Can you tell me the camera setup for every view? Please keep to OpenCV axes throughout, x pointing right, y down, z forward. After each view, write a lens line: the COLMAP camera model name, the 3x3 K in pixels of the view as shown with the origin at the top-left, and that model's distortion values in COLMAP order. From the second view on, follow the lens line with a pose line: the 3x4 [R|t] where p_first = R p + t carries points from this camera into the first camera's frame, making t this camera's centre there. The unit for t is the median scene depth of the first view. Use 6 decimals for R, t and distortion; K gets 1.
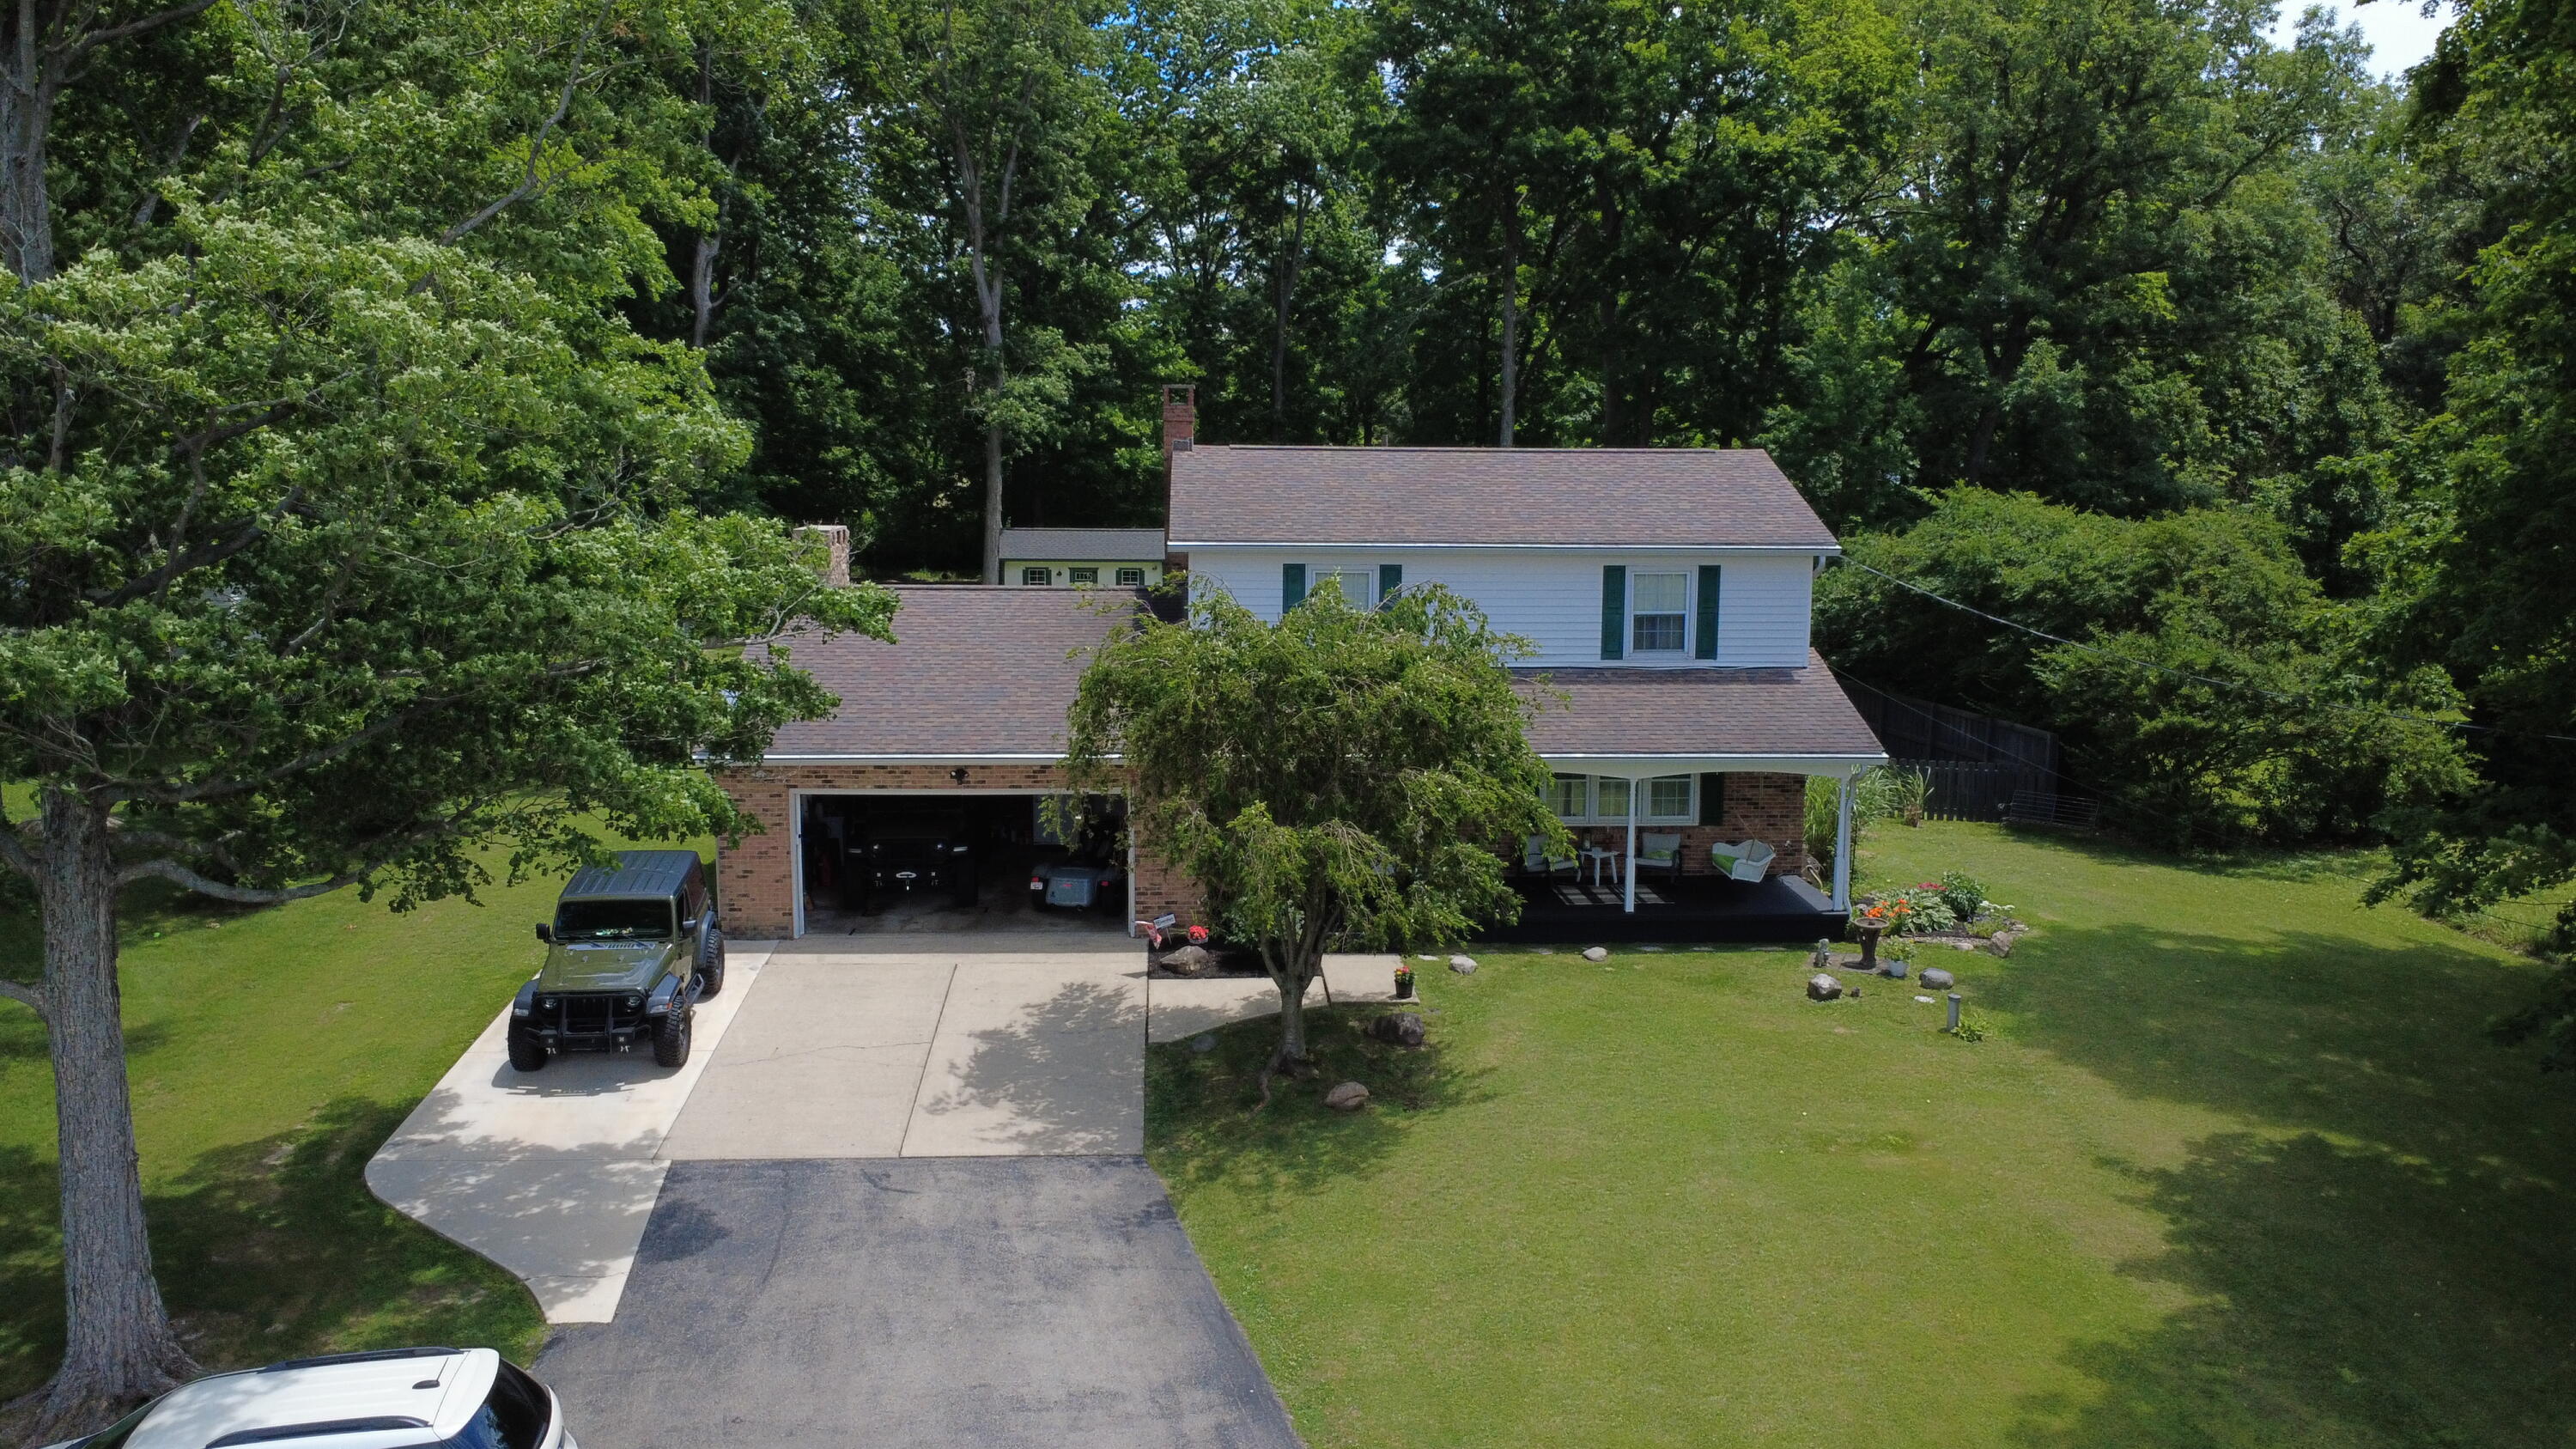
lens RADIAL K [[1950.9, 0, 1289.3], [0, 1950.9, 717.7], [0, 0, 1]] dist [0.003939, 0.006225]
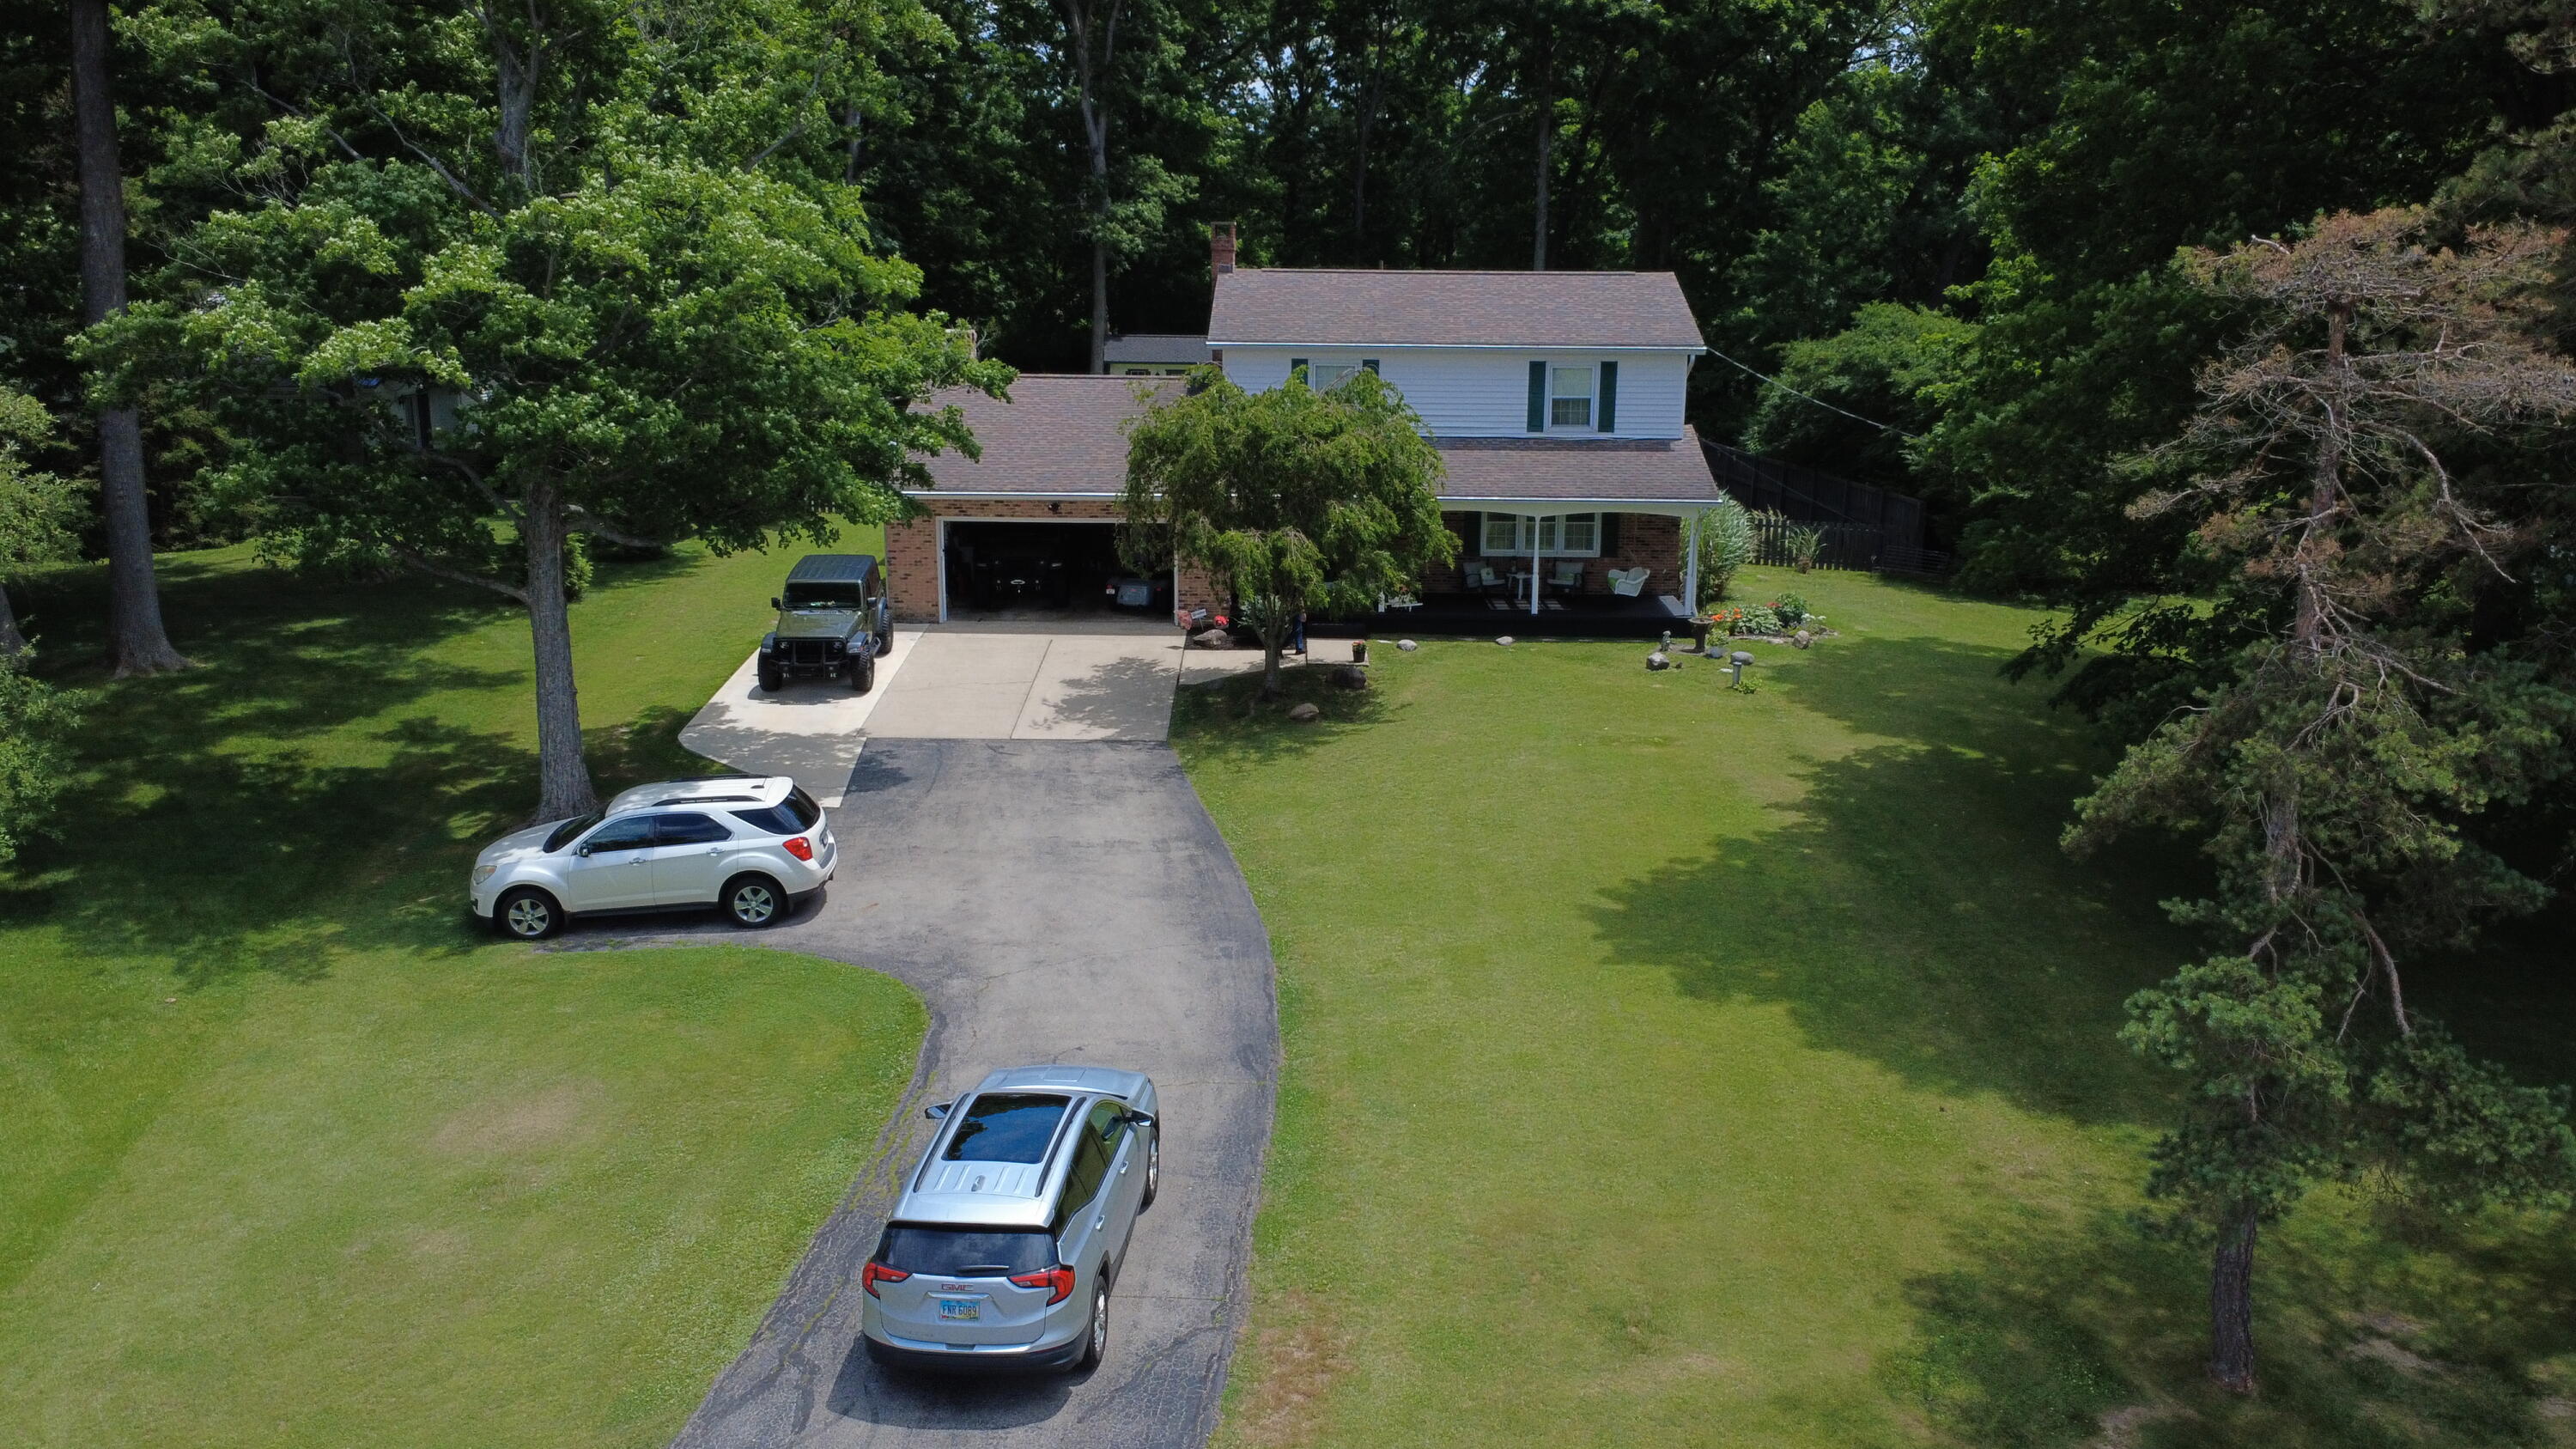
lens RADIAL K [[1950.9, 0, 1289.3], [0, 1950.9, 717.7], [0, 0, 1]] dist [0.003939, 0.006225]
pose [[0.997870, 0.016453, -0.063129, 0.092103], [-0.010384, 0.995395, 0.095290, 0.043896], [0.064407, -0.094431, 0.993446, -0.406294]]
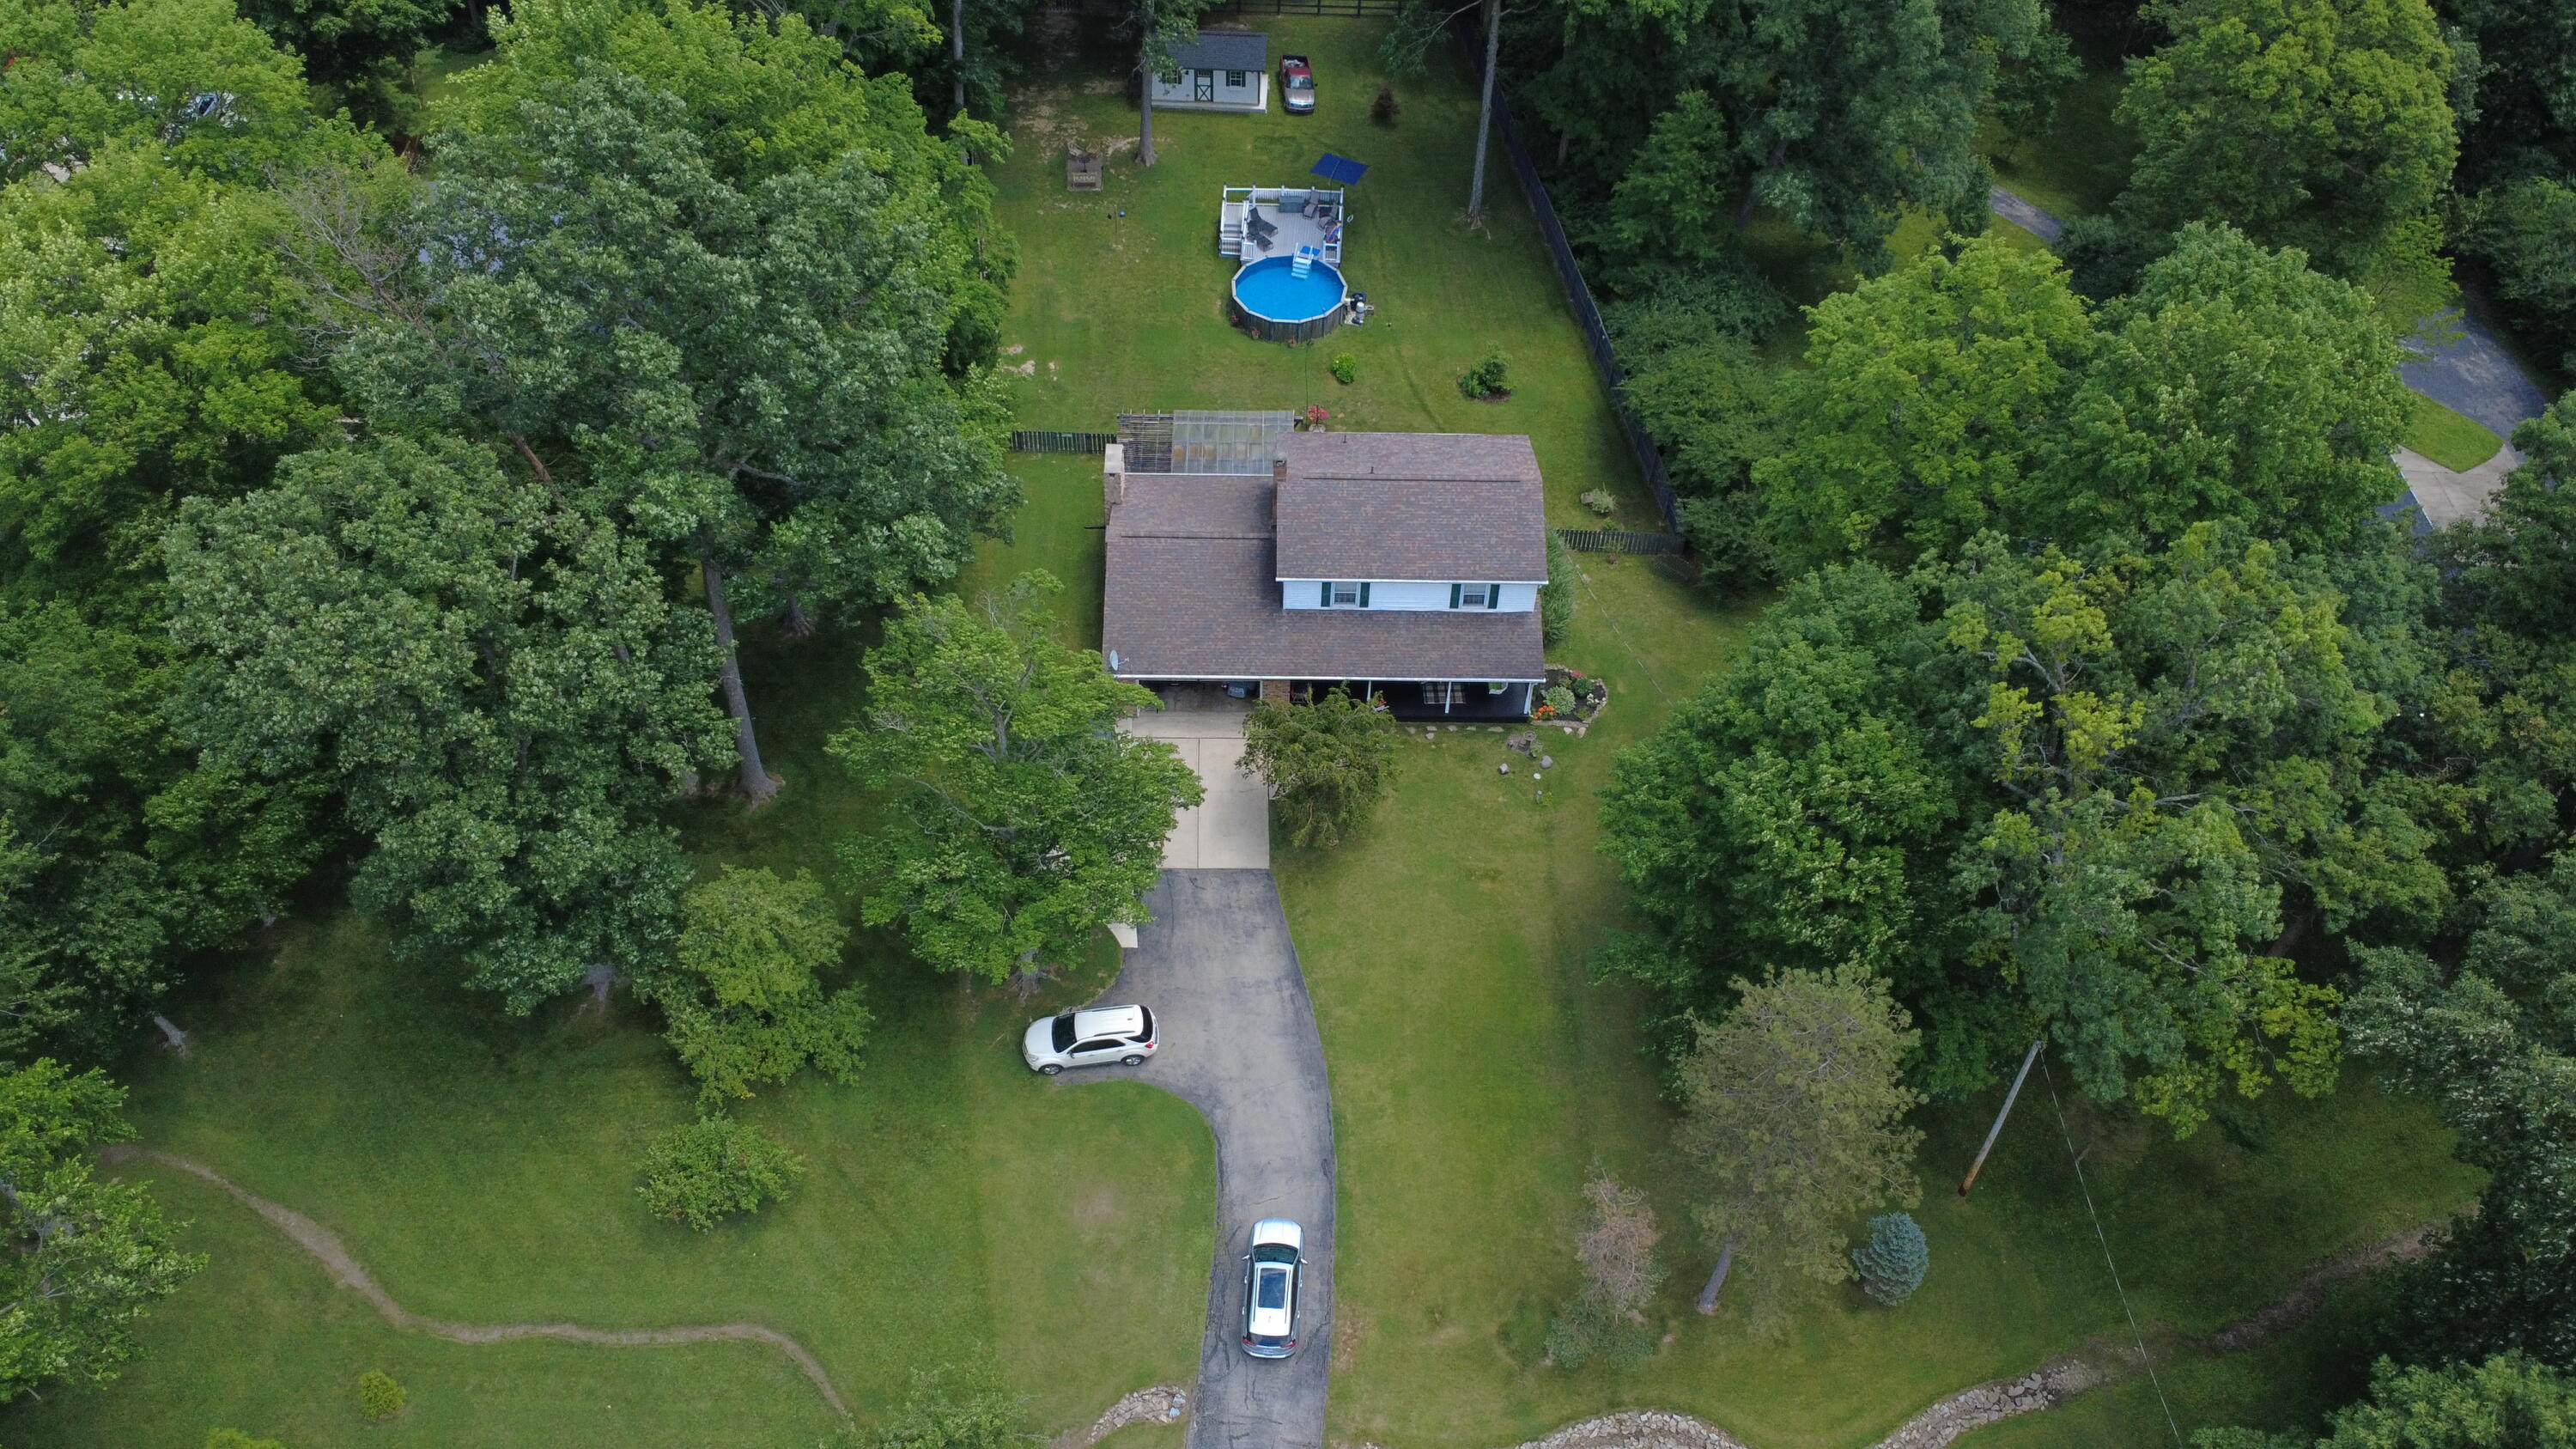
lens RADIAL K [[1950.9, 0, 1289.3], [0, 1950.9, 717.7], [0, 0, 1]] dist [0.003939, 0.006225]
pose [[0.998977, 0.043196, -0.013412, -0.005324], [-0.024809, 0.771241, 0.636059, -1.642086], [0.037819, -0.635075, 0.771524, -1.113472]]
